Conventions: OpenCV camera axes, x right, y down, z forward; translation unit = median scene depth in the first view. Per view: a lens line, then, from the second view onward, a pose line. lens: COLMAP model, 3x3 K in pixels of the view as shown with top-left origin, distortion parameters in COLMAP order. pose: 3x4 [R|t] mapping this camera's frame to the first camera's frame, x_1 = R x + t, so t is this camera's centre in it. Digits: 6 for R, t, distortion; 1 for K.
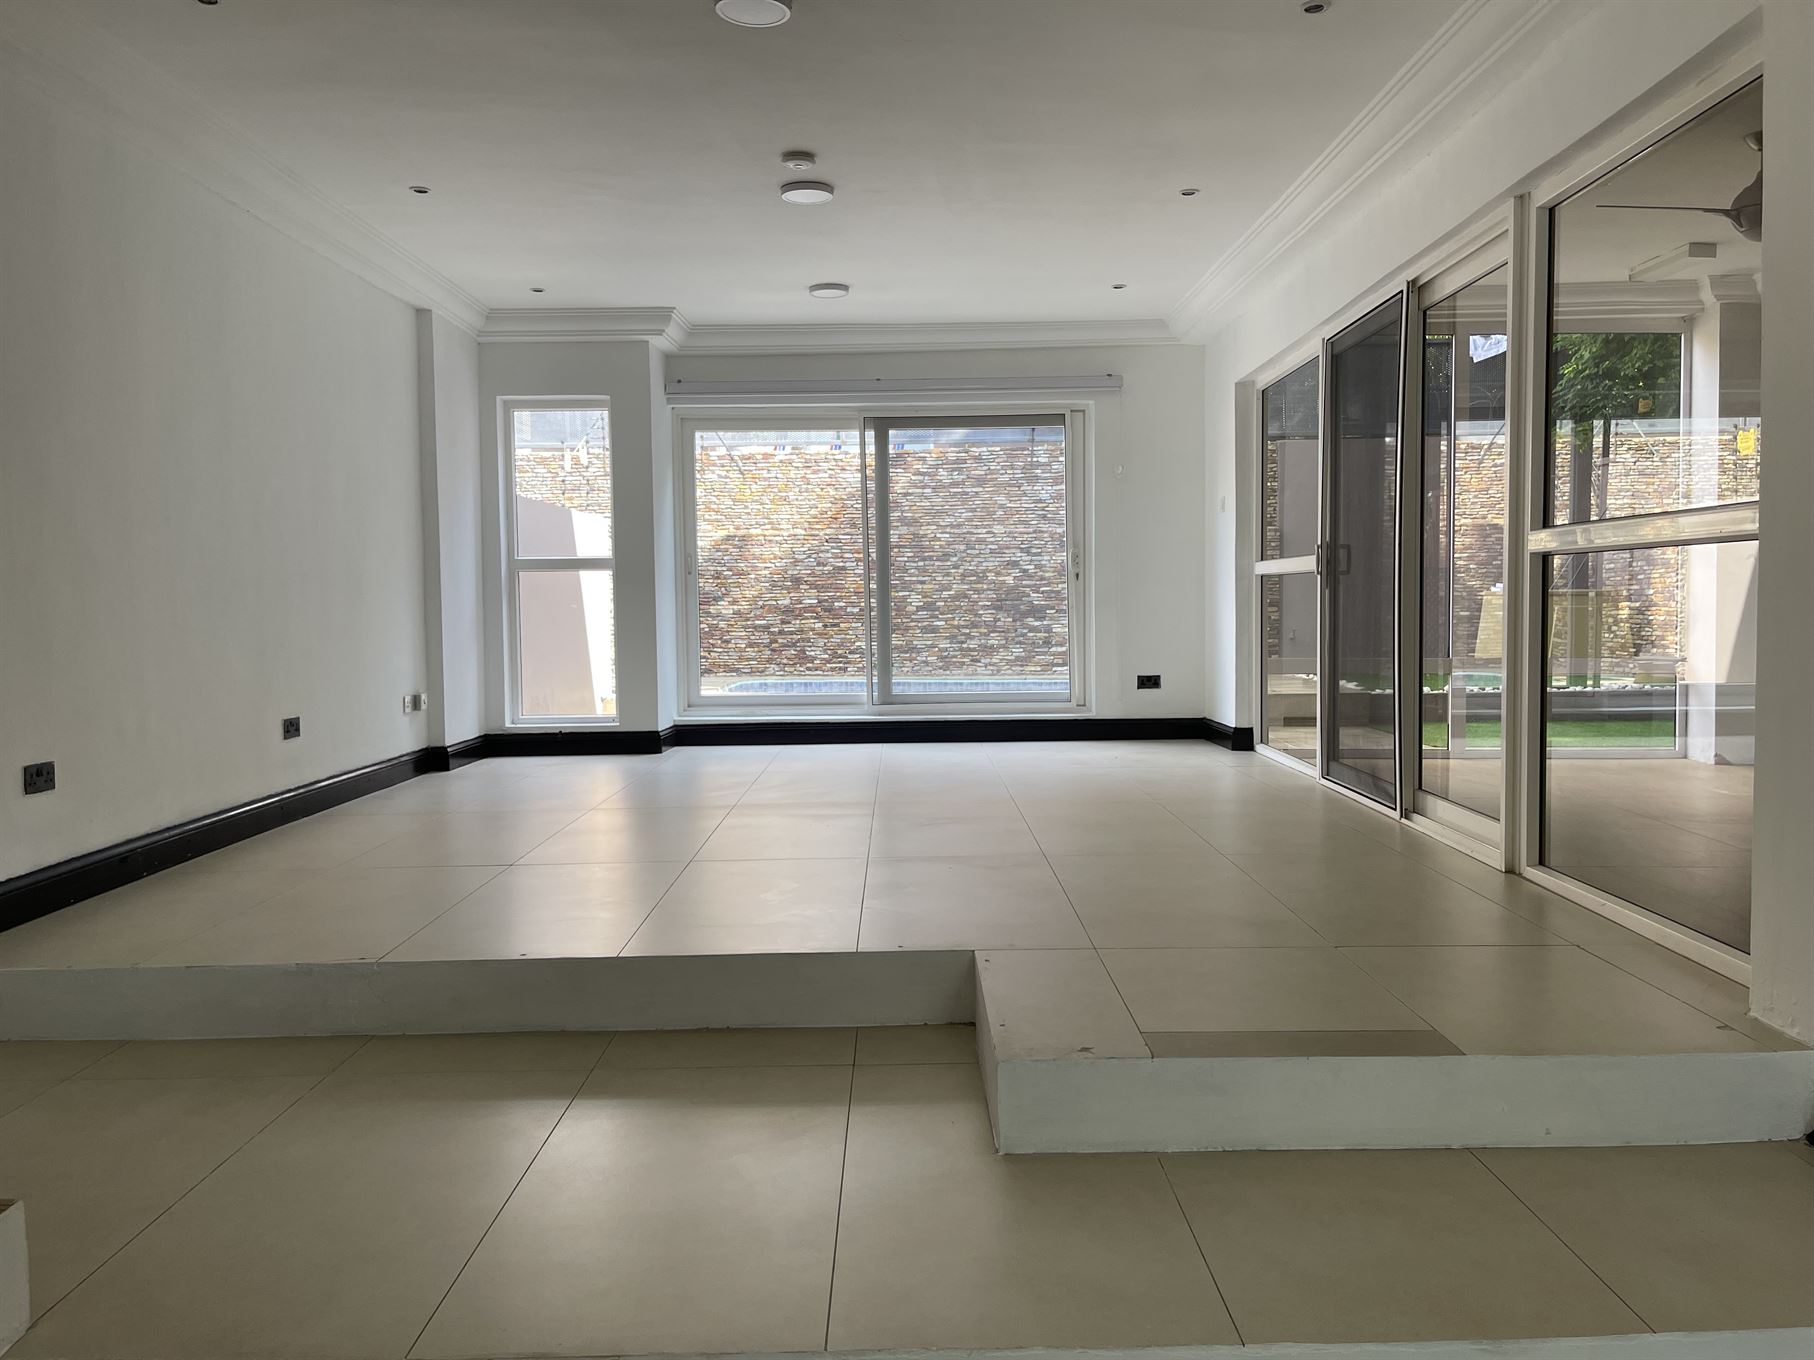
lens RADIAL K [[1375.5, 0, 907.7], [0, 1375.5, 676.4], [0, 0, 1]] dist [0.001182, 0.000848]
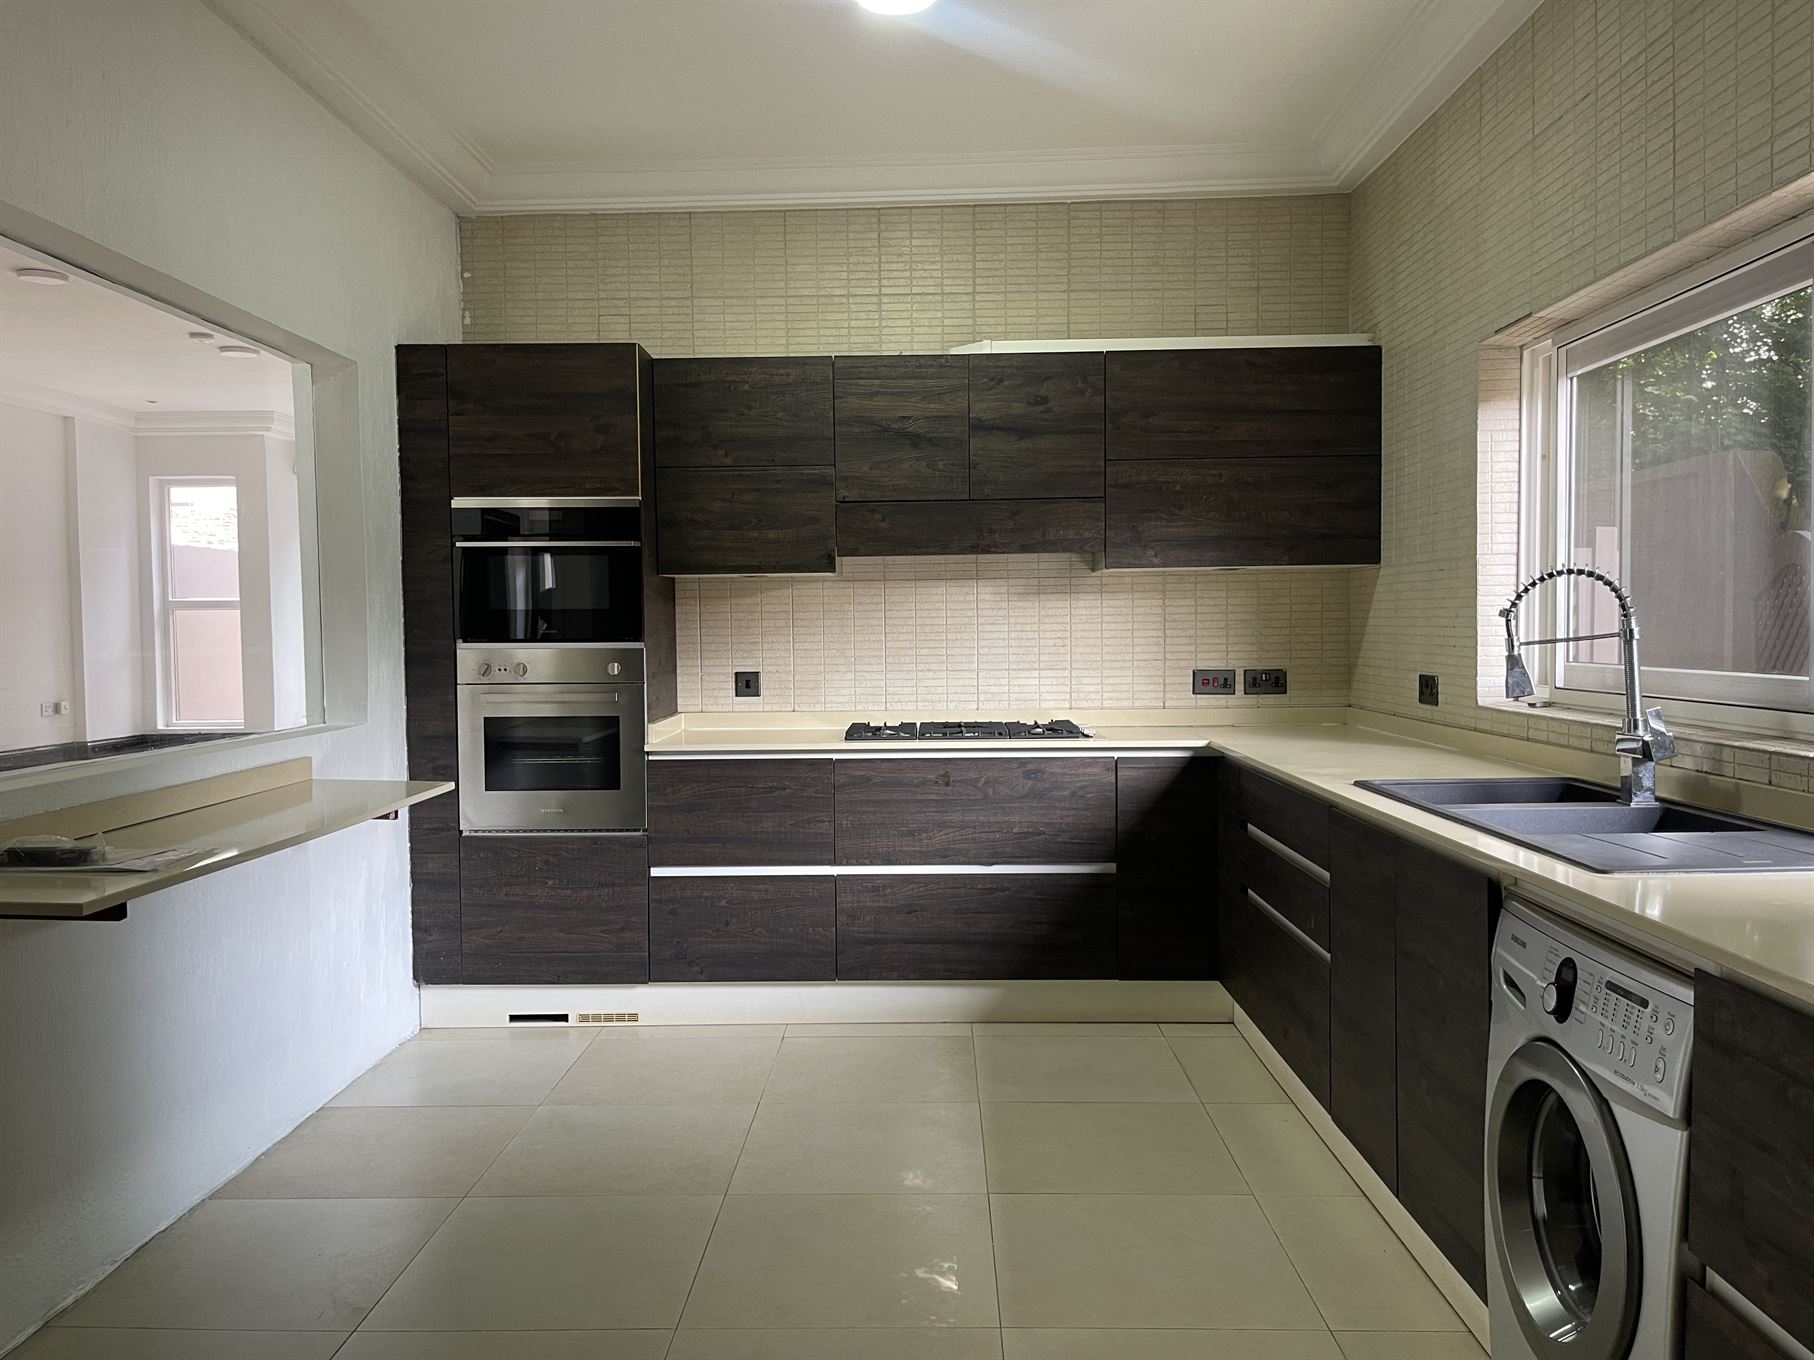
lens RADIAL K [[1375.5, 0, 906.2], [0, 1375.5, 682.9], [0, 0, 1]] dist [0.001182, 0.000848]
pose [[0.999742, -0.001259, -0.022668, 0.455477], [0.000860, 0.999845, -0.017606, 0.016664], [0.022687, 0.017582, 0.999588, -0.294797]]
